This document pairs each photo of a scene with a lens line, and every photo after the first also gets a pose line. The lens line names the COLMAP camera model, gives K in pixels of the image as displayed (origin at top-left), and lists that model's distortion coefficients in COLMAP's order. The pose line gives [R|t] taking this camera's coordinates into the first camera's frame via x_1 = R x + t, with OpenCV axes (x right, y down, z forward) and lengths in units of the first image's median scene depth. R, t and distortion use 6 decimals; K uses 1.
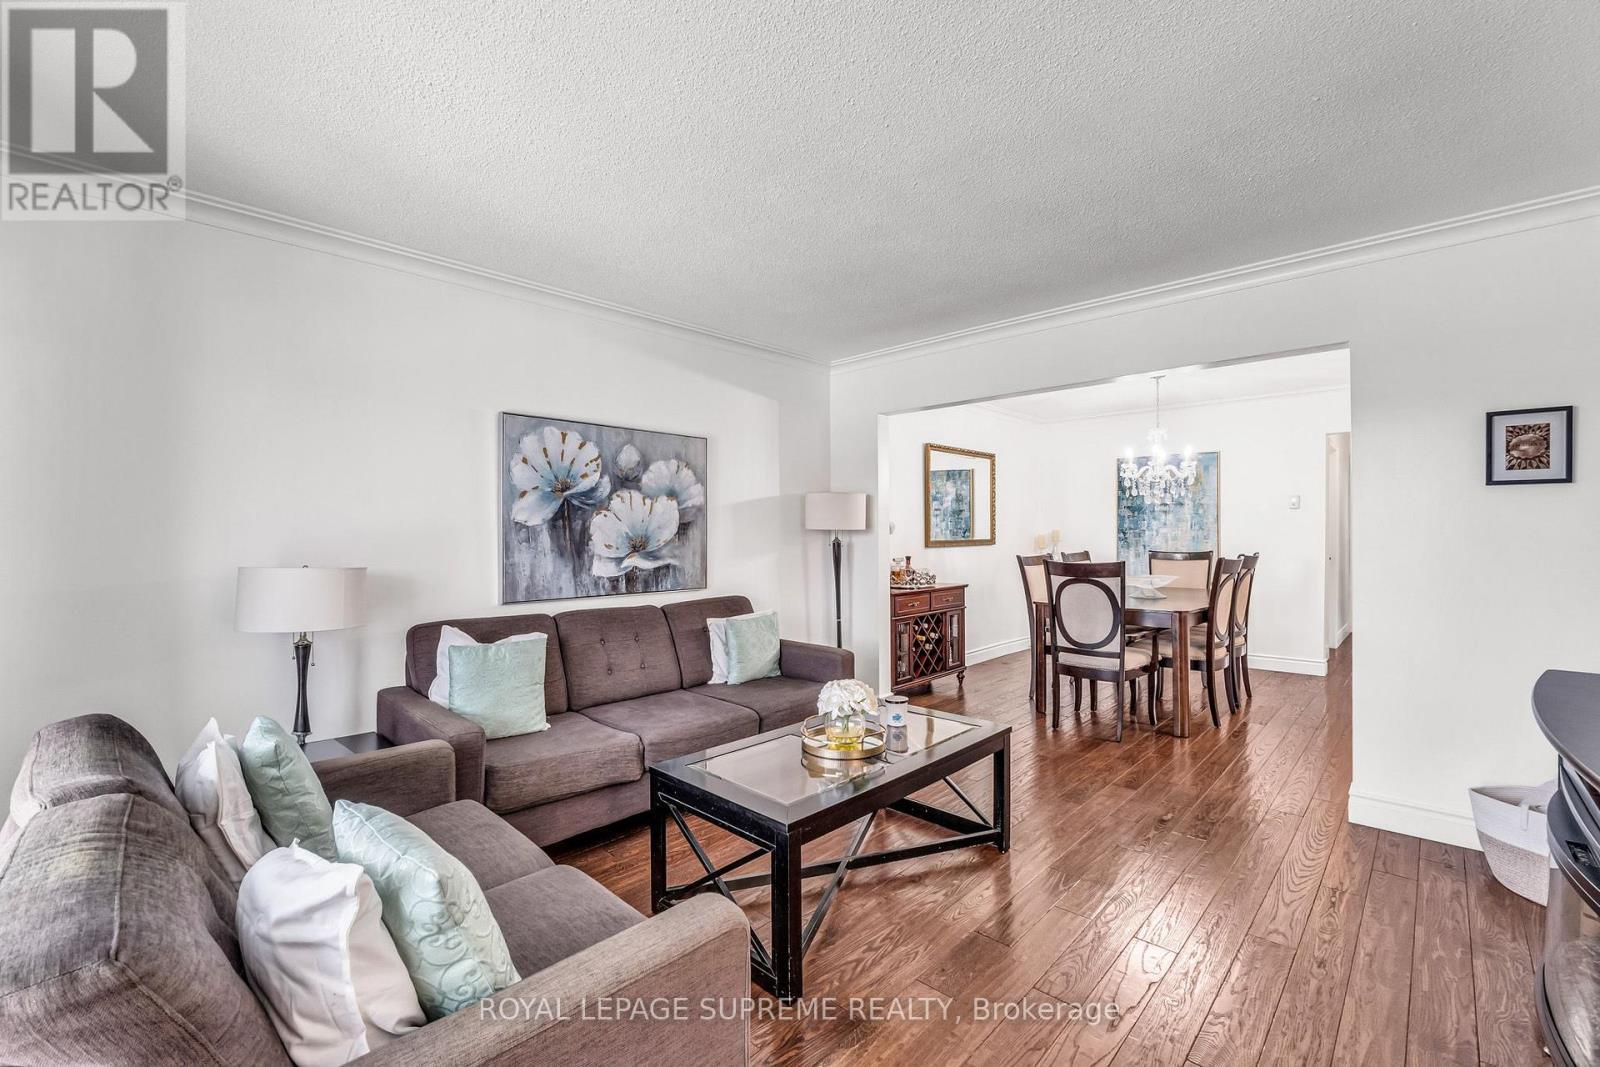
lens RADIAL K [[679.4, 0, 802.7], [0, 679.4, 538.2], [0, 0, 1]] dist [-0.002403, -0.000080]
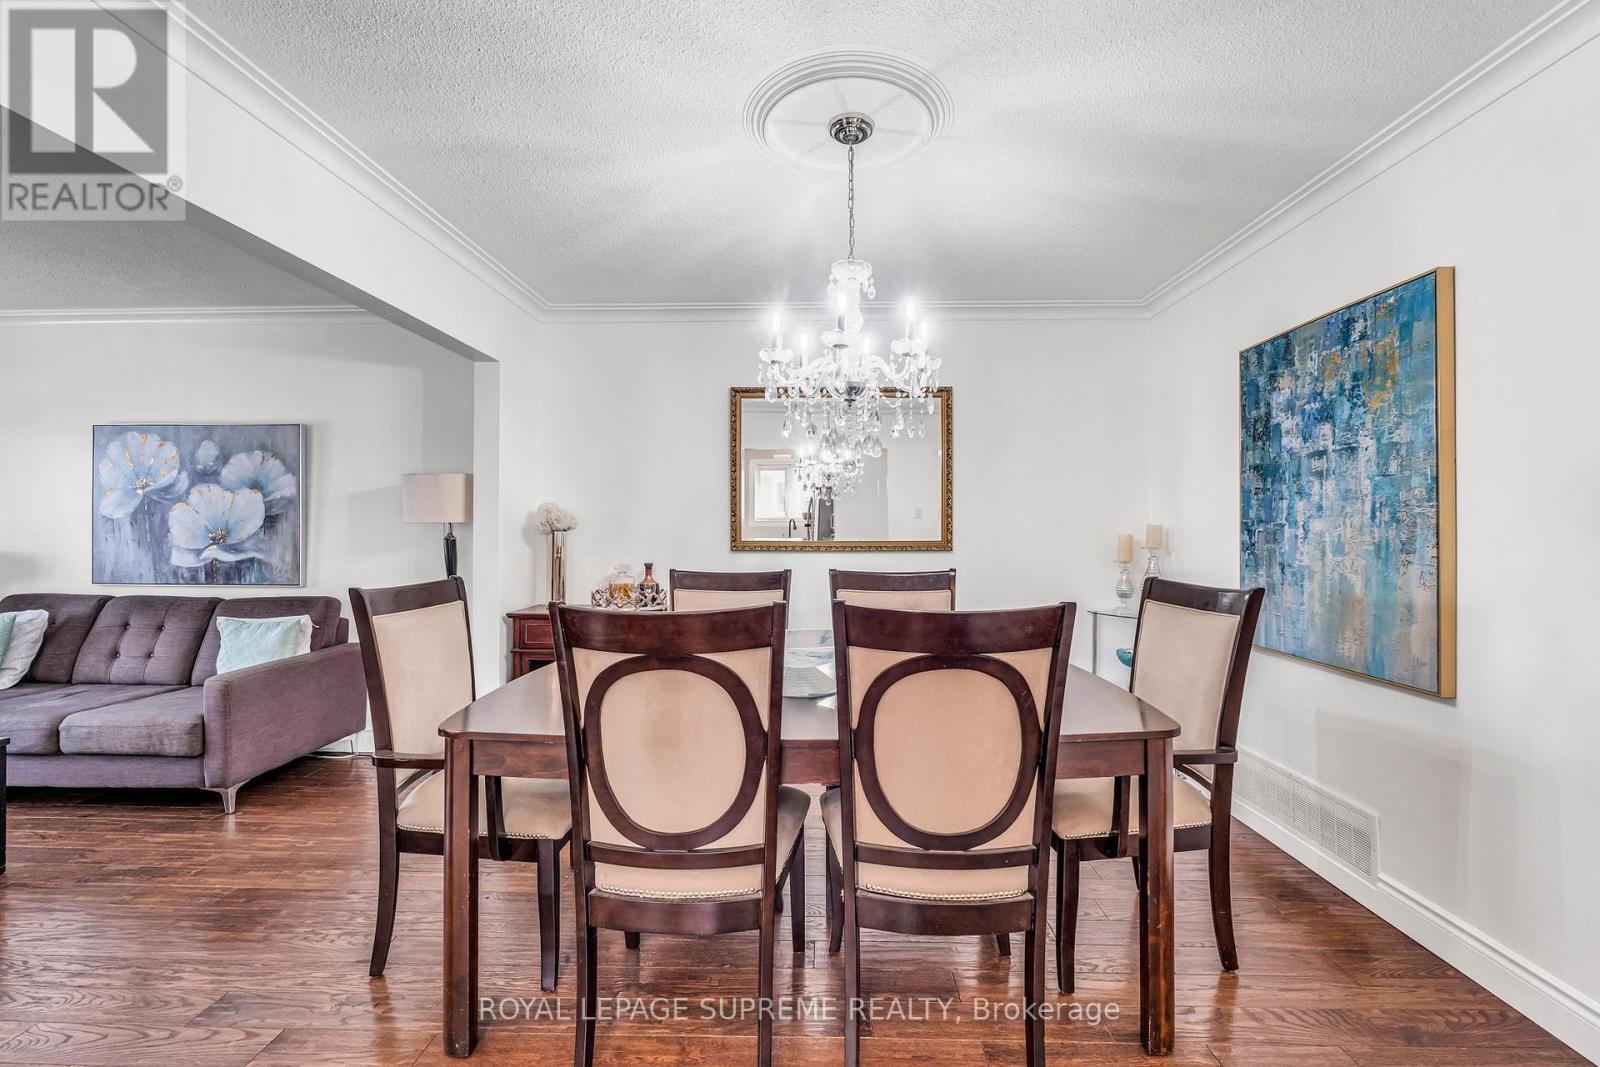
lens RADIAL K [[679.4, 0, 801.1], [0, 679.4, 524.9], [0, 0, 1]] dist [-0.002403, -0.000080]
pose [[0.659816, 0.000071, -0.751427, 1.085015], [-0.011772, 0.999878, -0.010243, -0.008708], [0.751335, 0.015605, 0.659737, 0.971475]]
